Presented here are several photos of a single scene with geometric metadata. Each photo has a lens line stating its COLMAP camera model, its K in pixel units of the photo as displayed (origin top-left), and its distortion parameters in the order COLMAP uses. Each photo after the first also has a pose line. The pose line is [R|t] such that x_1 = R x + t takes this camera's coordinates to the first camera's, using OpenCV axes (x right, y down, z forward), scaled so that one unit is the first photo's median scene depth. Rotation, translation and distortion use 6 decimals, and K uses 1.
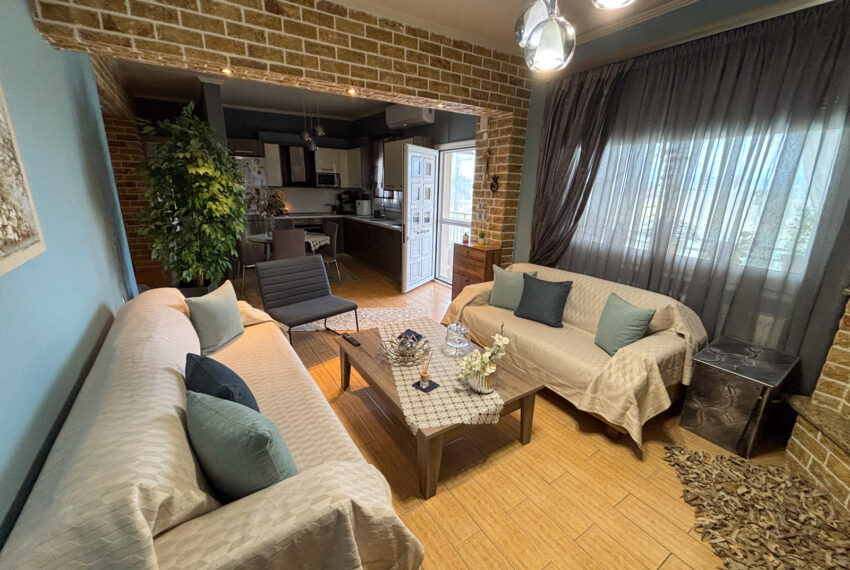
lens RADIAL K [[345.2, 0, 421.7], [0, 345.2, 286.1], [0, 0, 1]] dist [-0.004542, 0.001969]
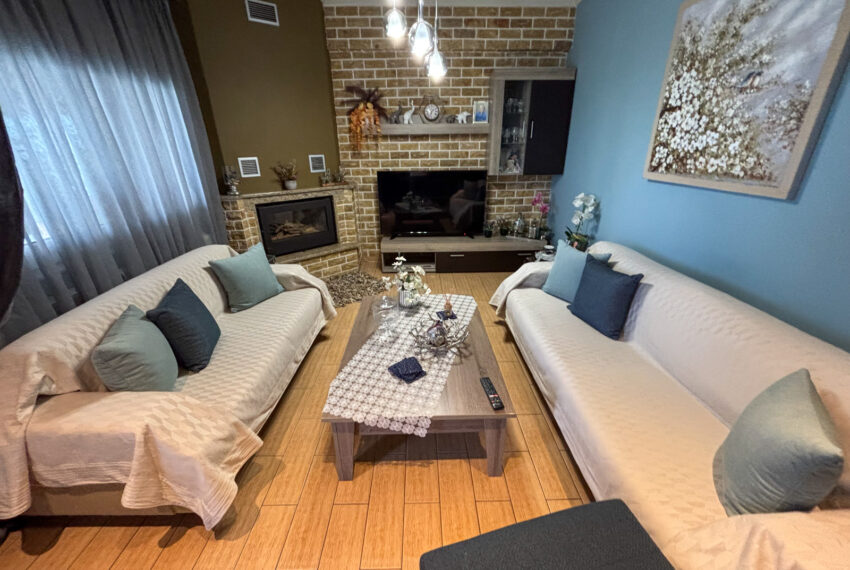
lens RADIAL K [[345.2, 0, 423.2], [0, 345.2, 286.0], [0, 0, 1]] dist [-0.004542, 0.001969]
pose [[-0.854635, -0.208427, 0.475560, -0.170279], [0.144047, 0.784769, 0.602817, -0.190167], [-0.498848, 0.583691, -0.640668, 0.642448]]
